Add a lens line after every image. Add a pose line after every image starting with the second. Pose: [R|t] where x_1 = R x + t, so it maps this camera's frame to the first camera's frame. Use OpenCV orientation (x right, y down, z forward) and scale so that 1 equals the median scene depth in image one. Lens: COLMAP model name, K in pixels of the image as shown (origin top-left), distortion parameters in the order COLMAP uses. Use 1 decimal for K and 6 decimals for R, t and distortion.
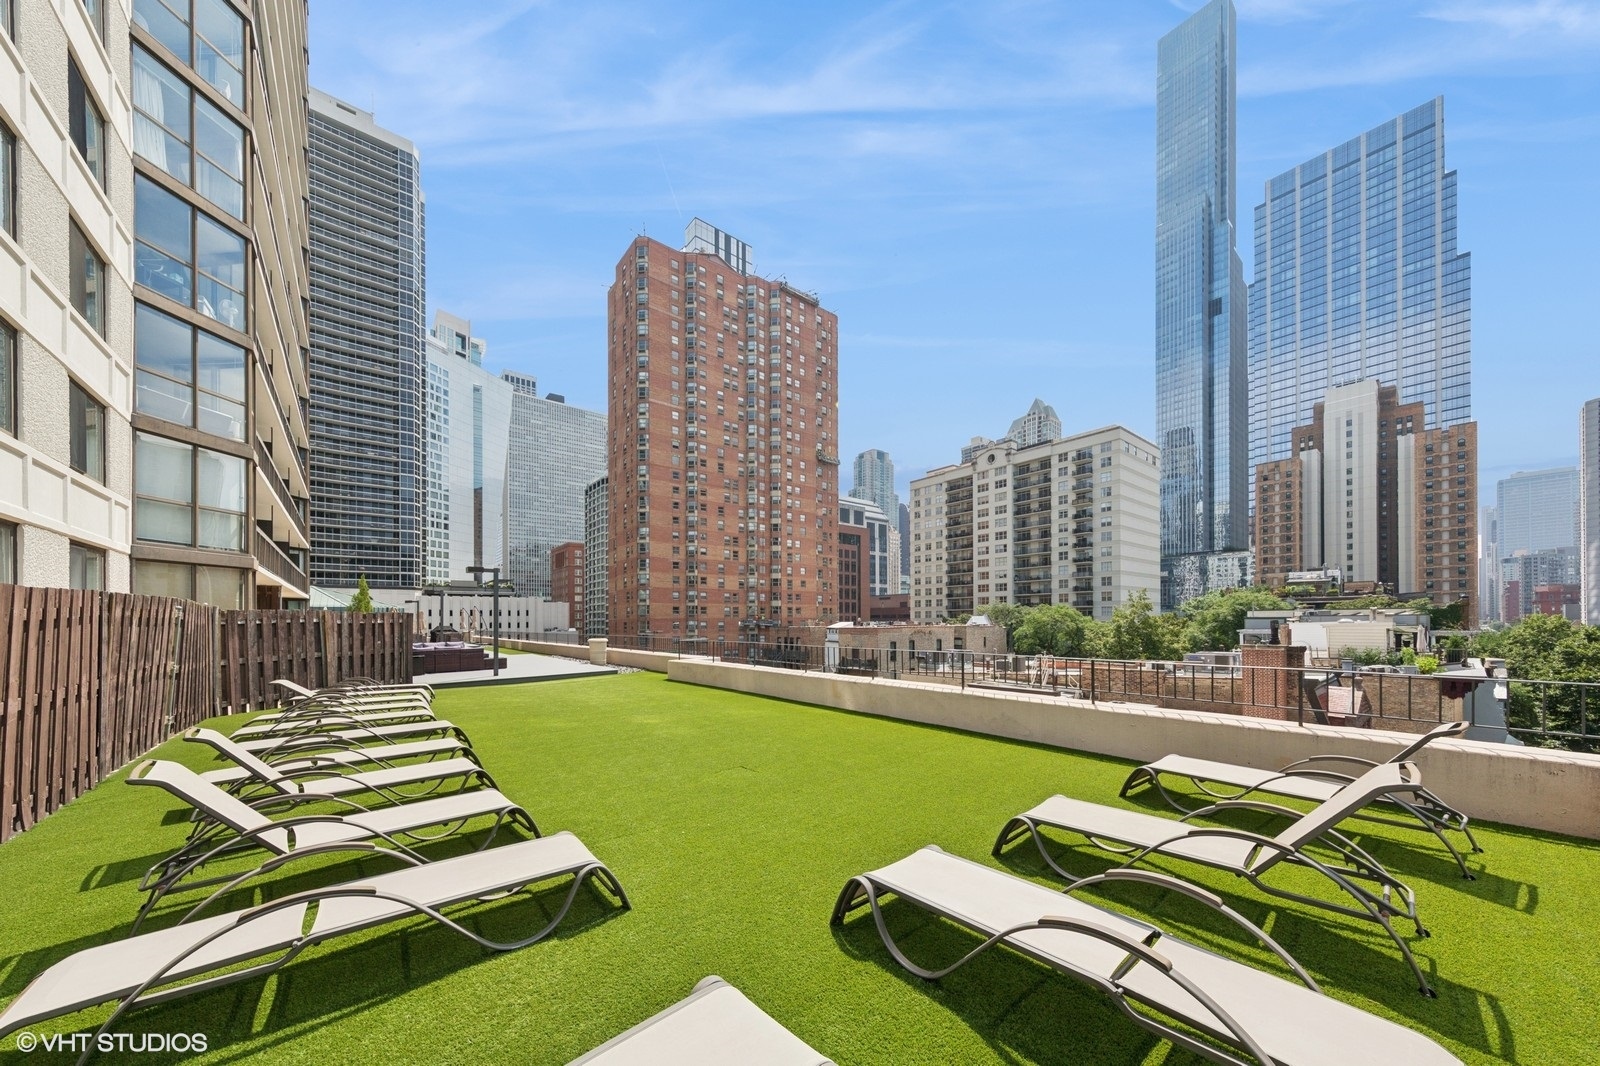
lens RADIAL K [[507.2, 0, 776.8], [0, 507.2, 613.1], [0, 0, 1]] dist [0.009995, -0.001738]
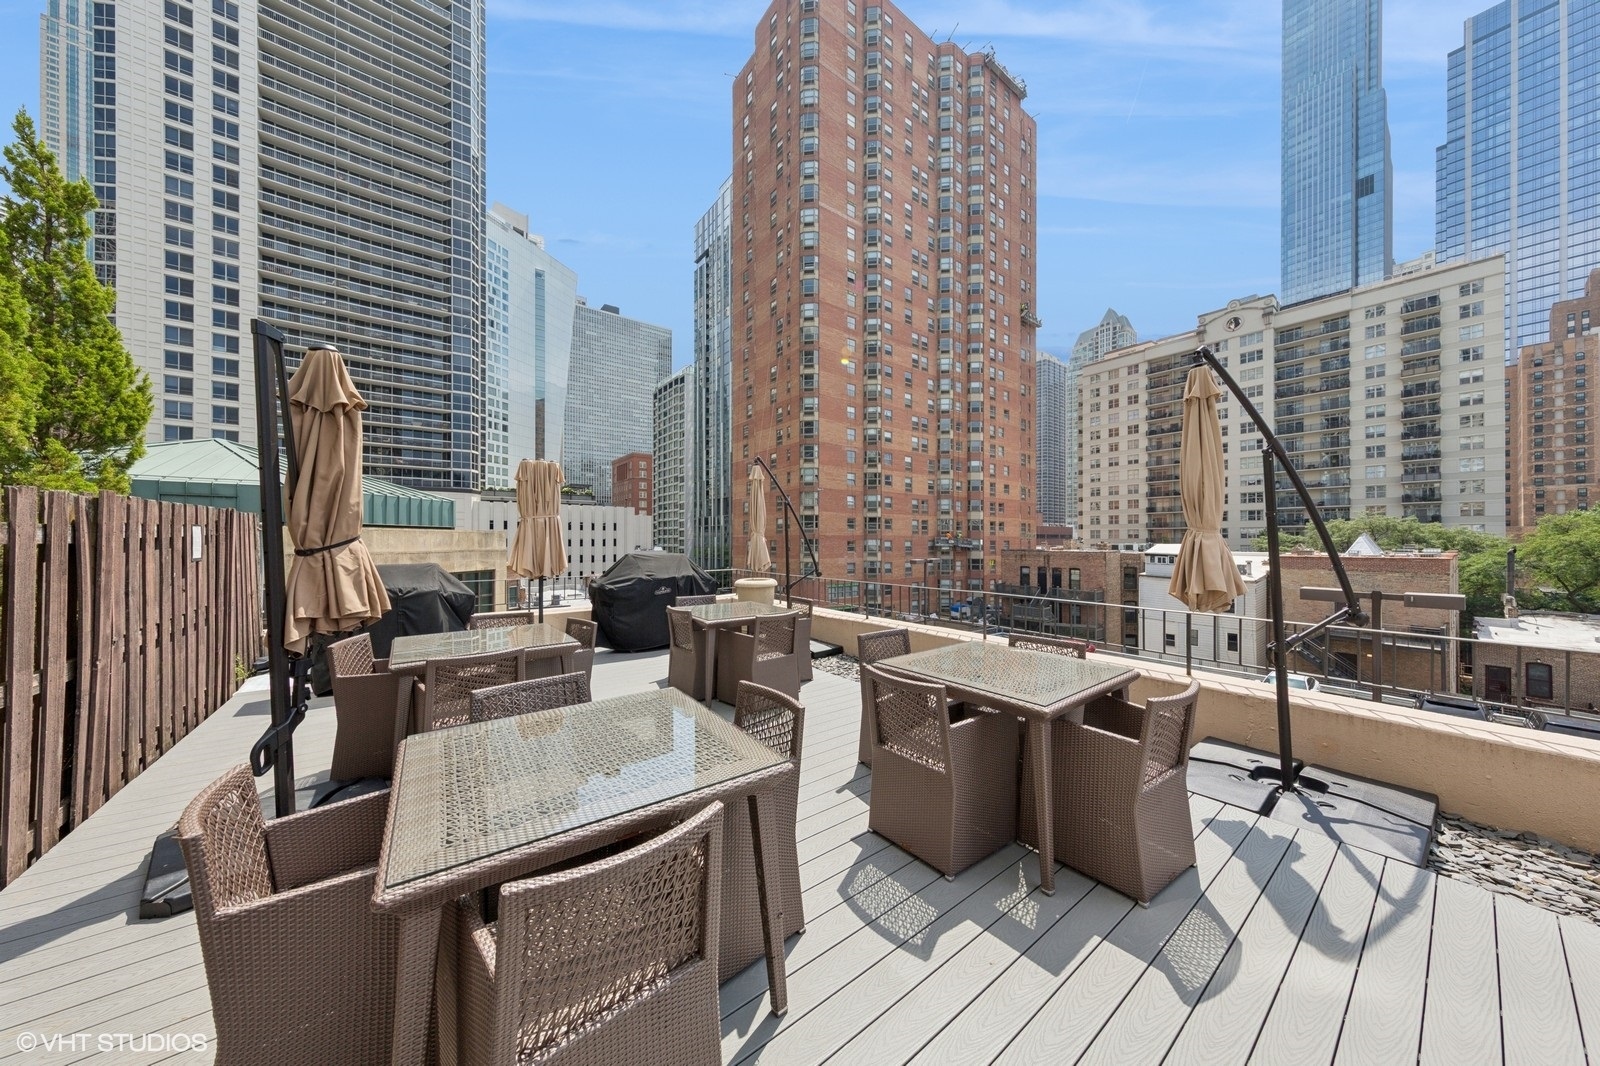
lens RADIAL K [[507.2, 0, 803.5], [0, 507.2, 536.2], [0, 0, 1]] dist [0.009995, -0.001738]
pose [[0.999305, 0.009902, -0.035938, -0.194488], [-0.009629, 0.999923, 0.007775, 0.005396], [0.036013, -0.007424, 0.999324, 0.268275]]
